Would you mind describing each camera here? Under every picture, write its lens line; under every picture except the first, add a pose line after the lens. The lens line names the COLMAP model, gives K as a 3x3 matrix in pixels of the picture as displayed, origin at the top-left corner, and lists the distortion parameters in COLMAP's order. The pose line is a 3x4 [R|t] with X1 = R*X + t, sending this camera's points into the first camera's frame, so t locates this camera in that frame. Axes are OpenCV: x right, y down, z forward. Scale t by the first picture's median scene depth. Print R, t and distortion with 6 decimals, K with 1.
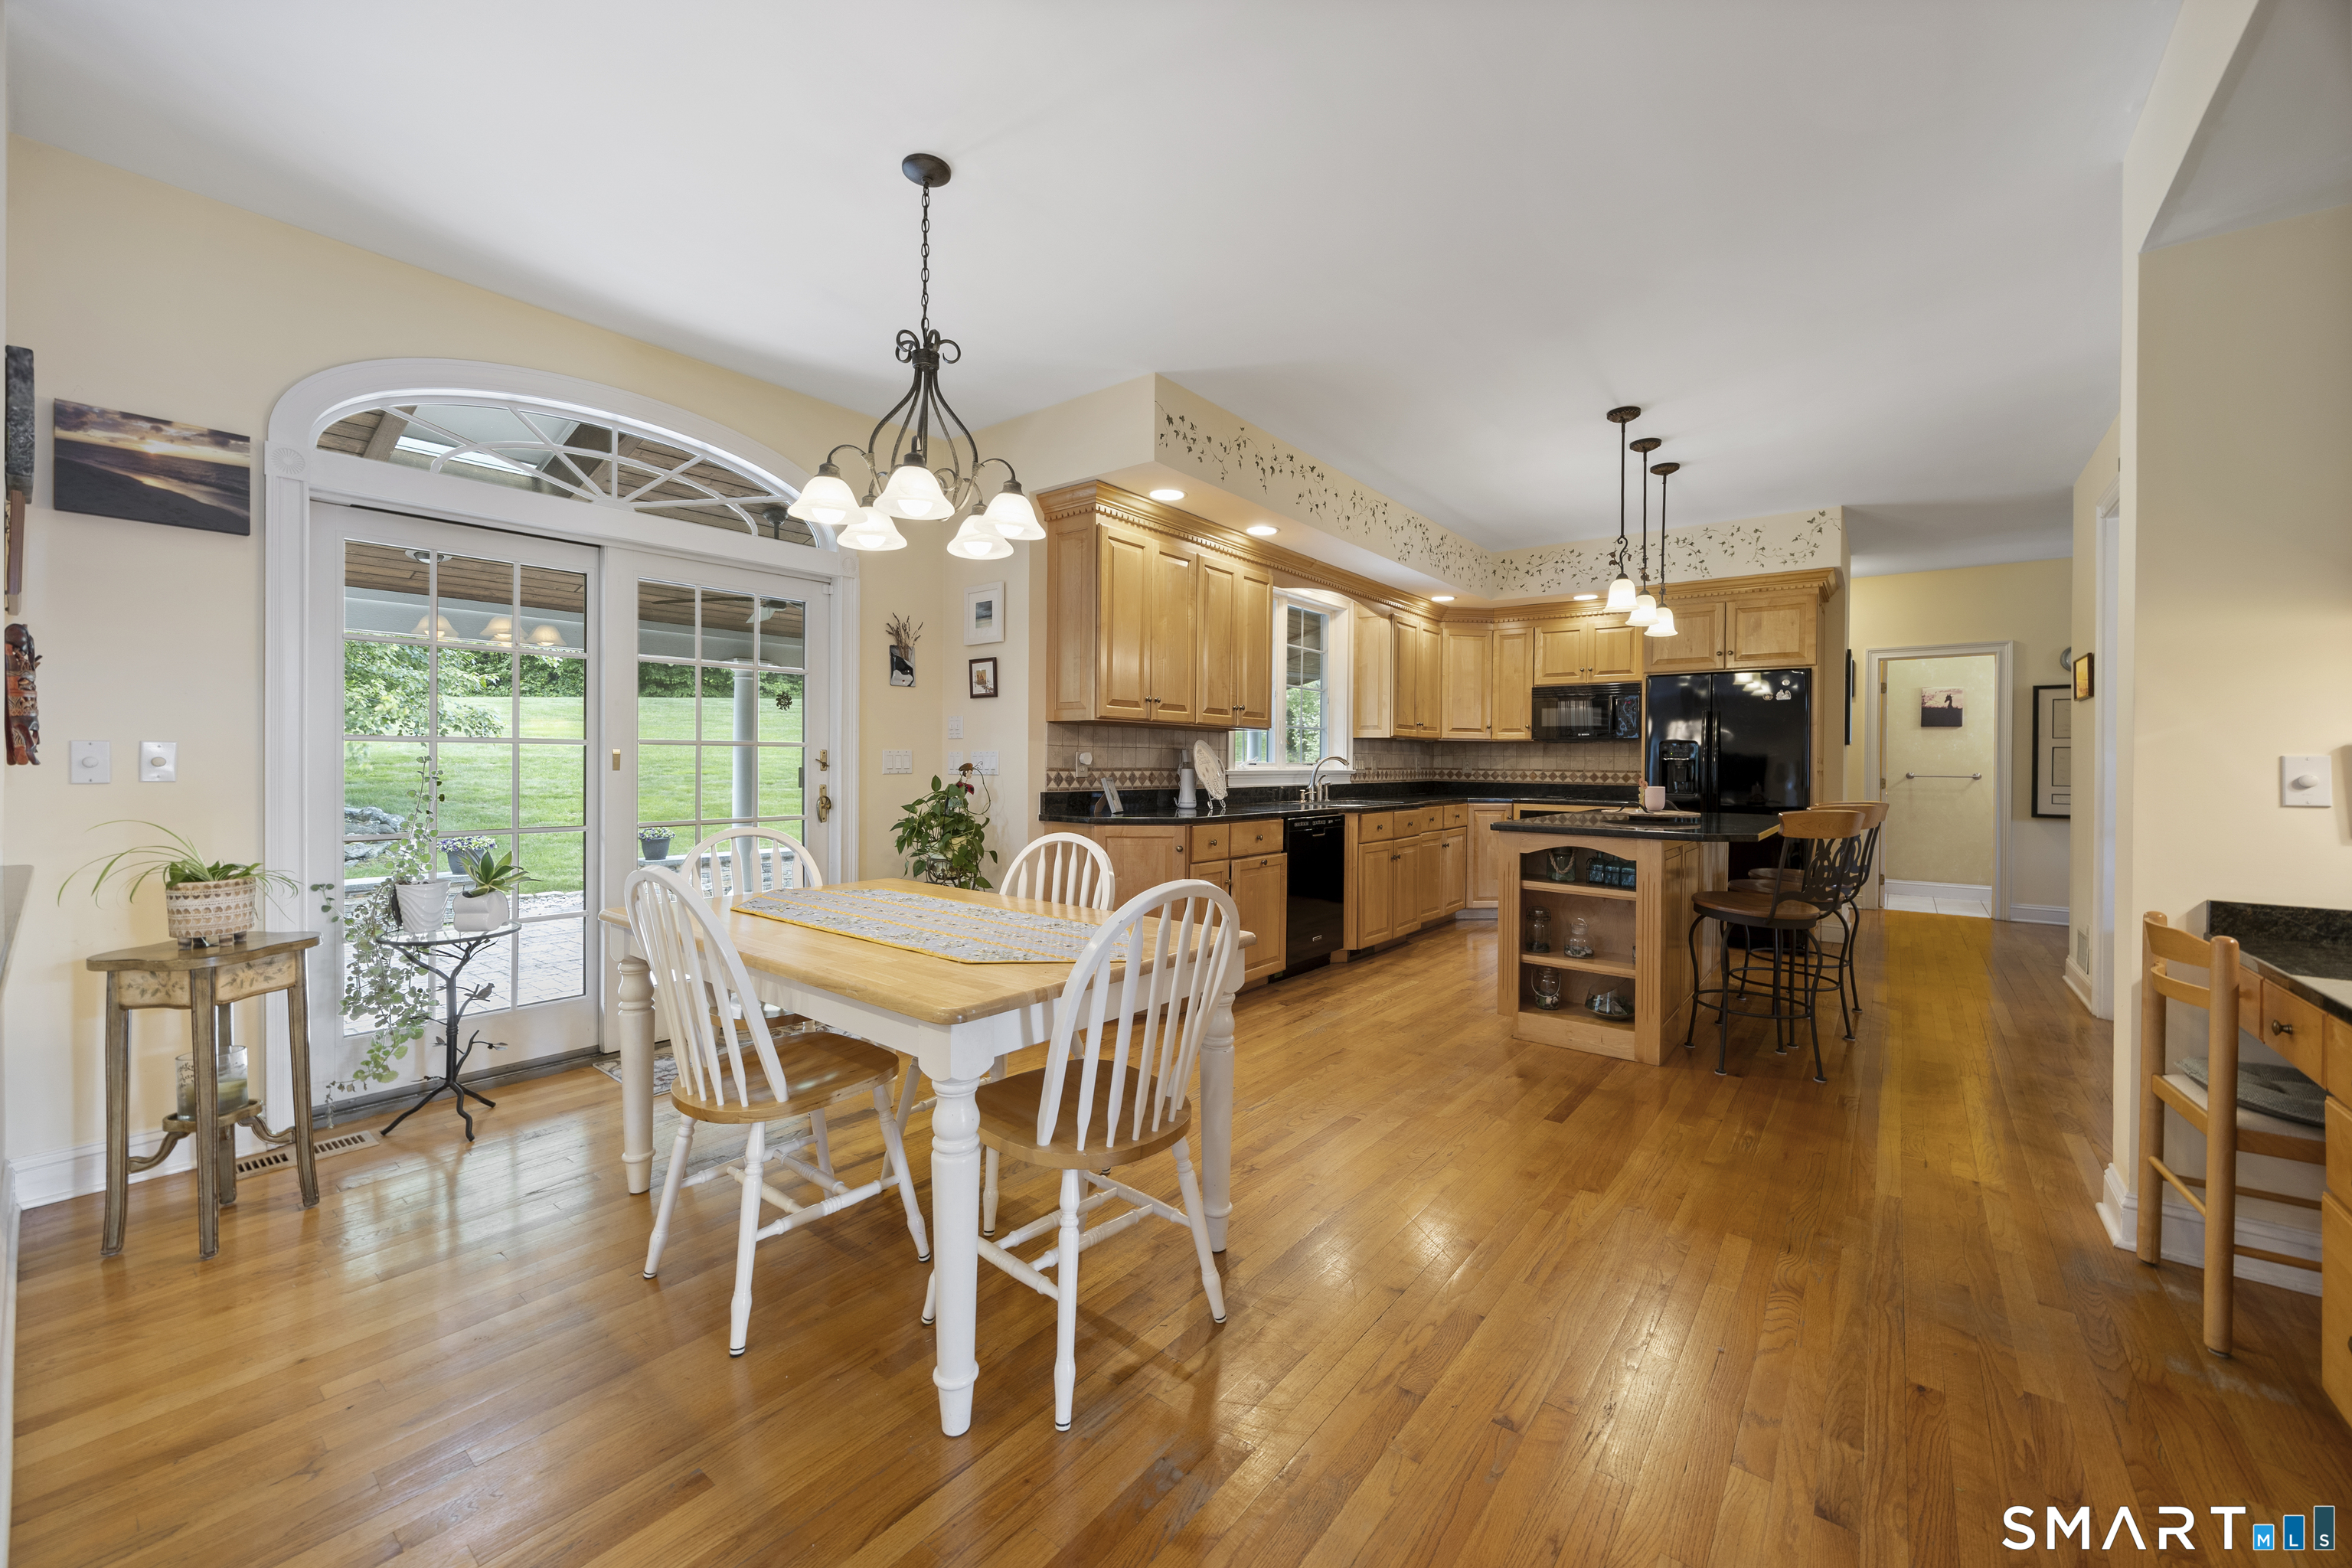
lens RADIAL K [[902.7, 0, 1172.5], [0, 902.7, 767.7], [0, 0, 1]] dist [-0.001873, -0.000154]
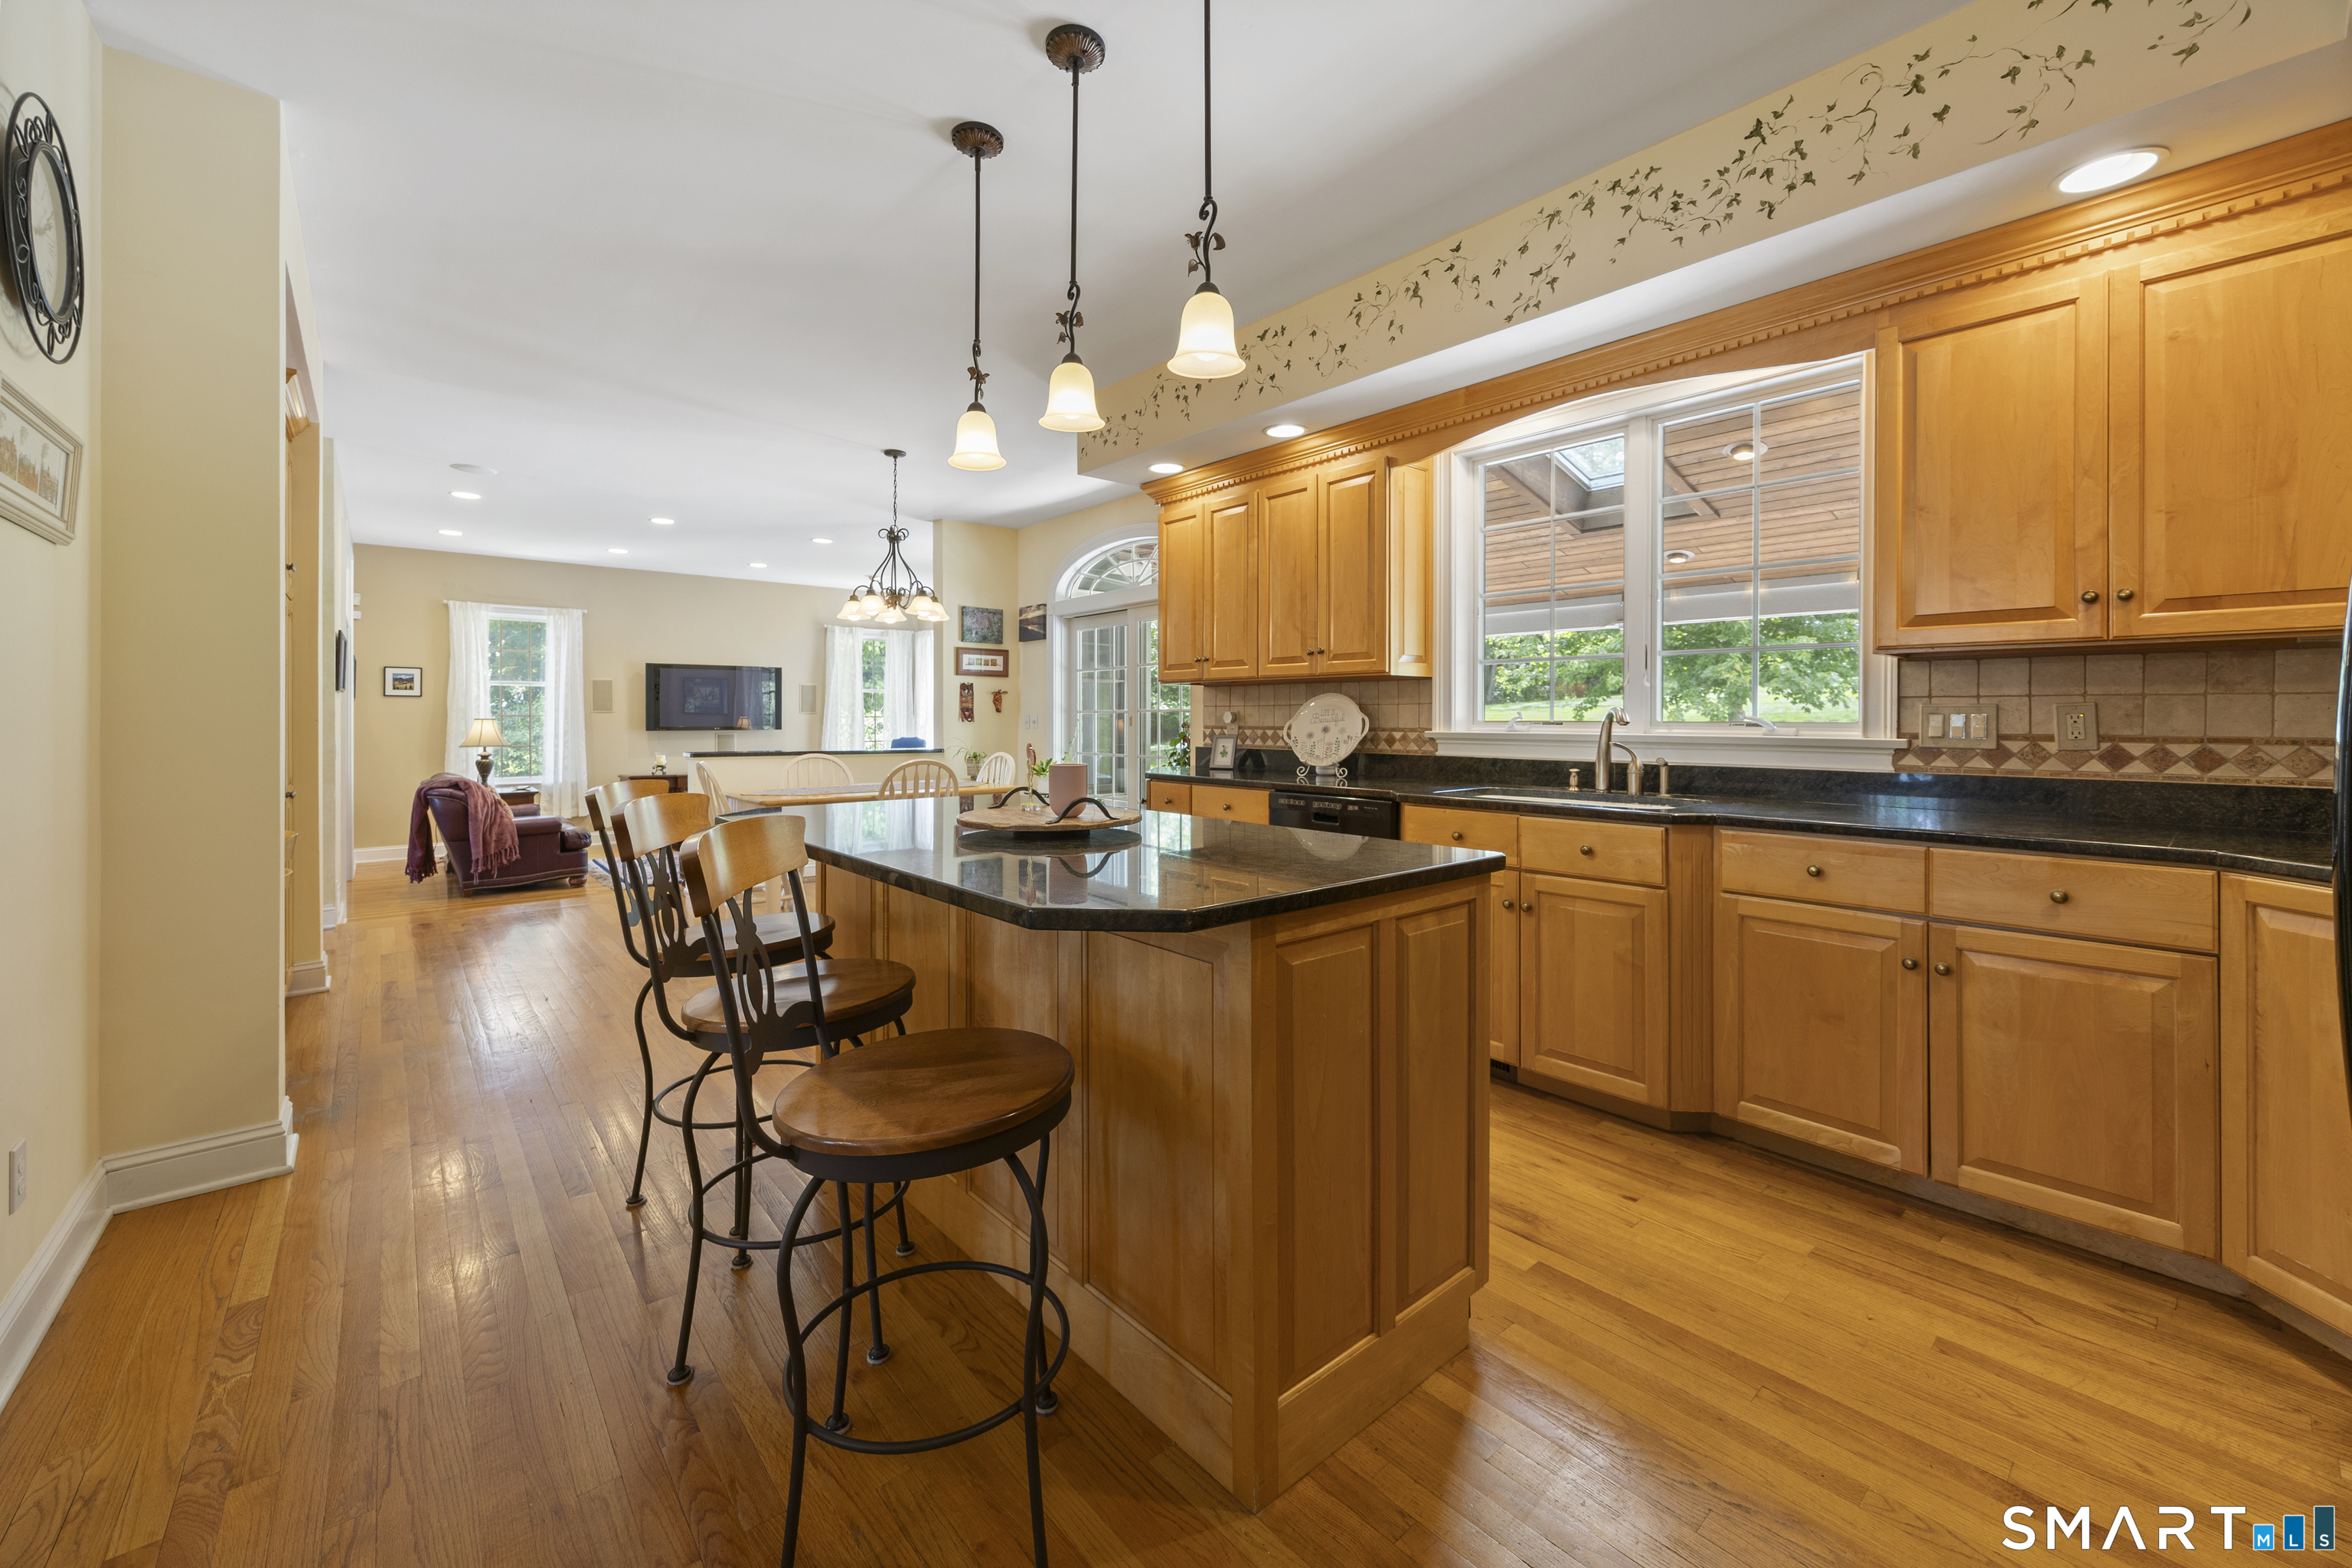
lens RADIAL K [[932.2, 0, 1174.9], [0, 932.2, 717.7], [0, 0, 1]] dist [-0.000633, 0.000119]
pose [[-0.185674, -0.011065, -0.982549, 1.060727], [-0.010363, 0.999903, -0.009302, 0.001153], [0.982557, 0.008455, -0.185770, 1.211464]]
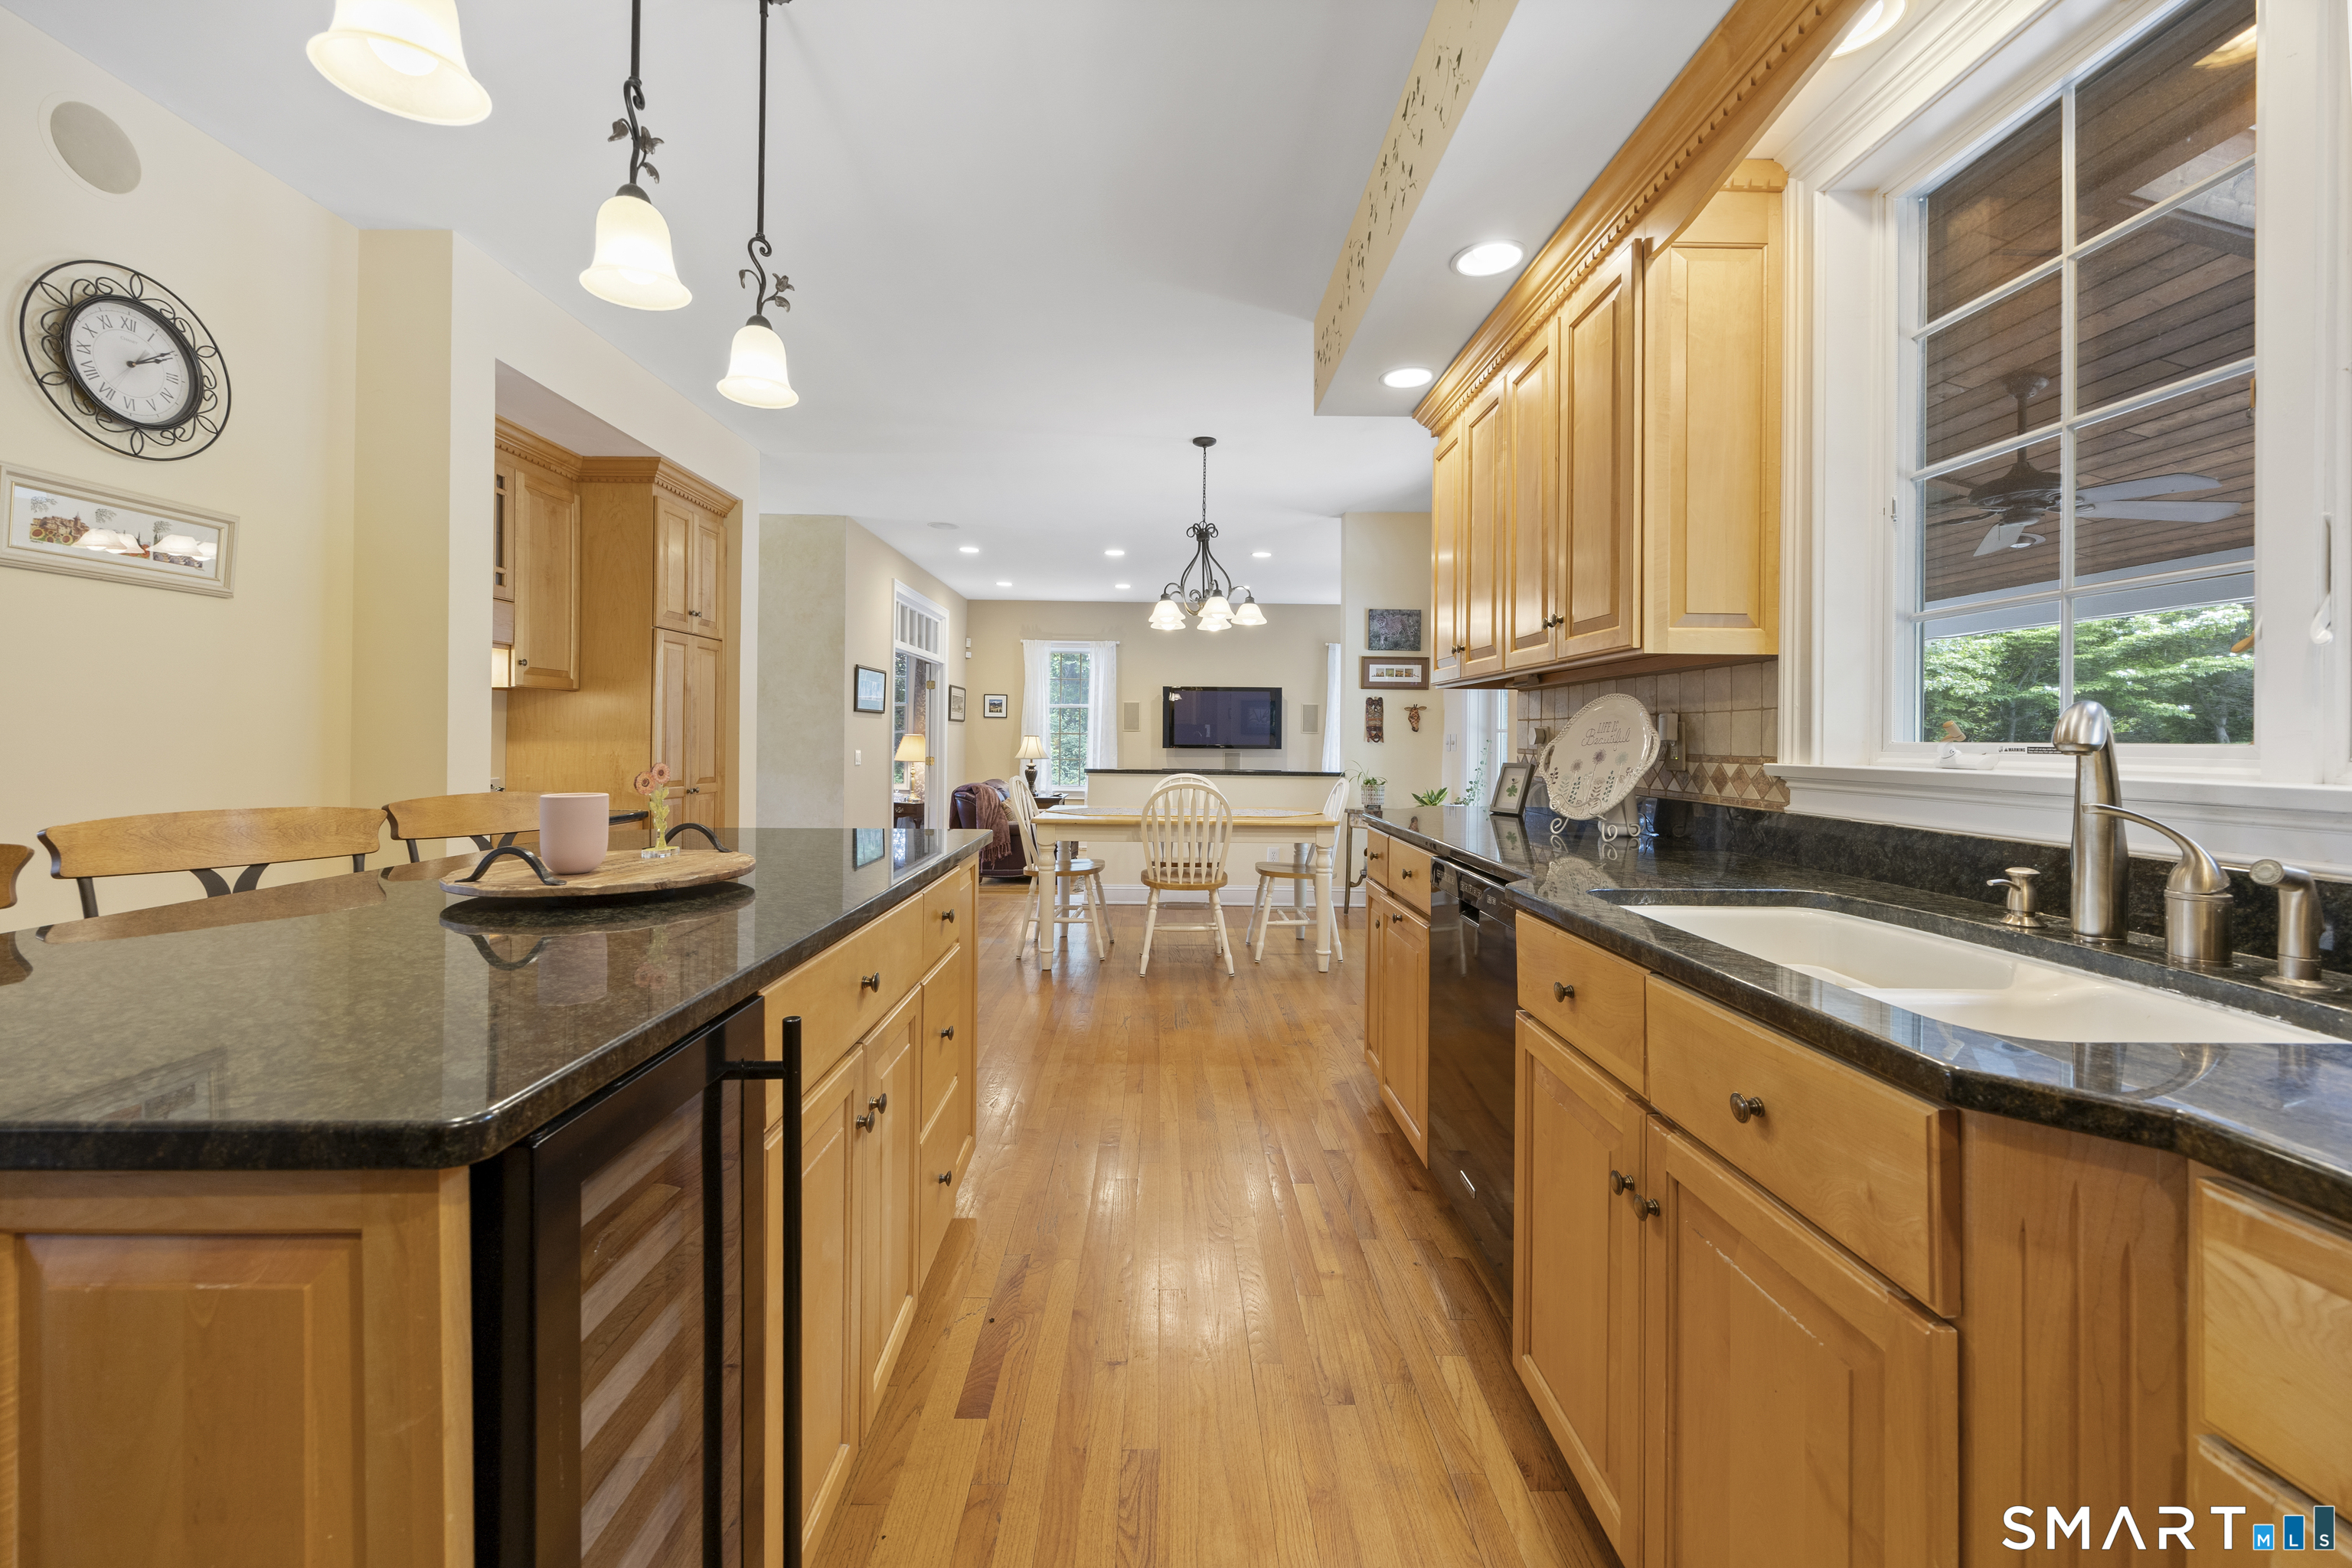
lens RADIAL K [[932.2, 0, 1174.9], [0, 932.2, 717.7], [0, 0, 1]] dist [-0.000633, 0.000119]
pose [[-0.770830, -0.031244, -0.636274, 0.616751], [-0.021889, 0.999506, -0.022563, -0.002374], [0.636664, -0.003465, -0.771133, 1.462960]]
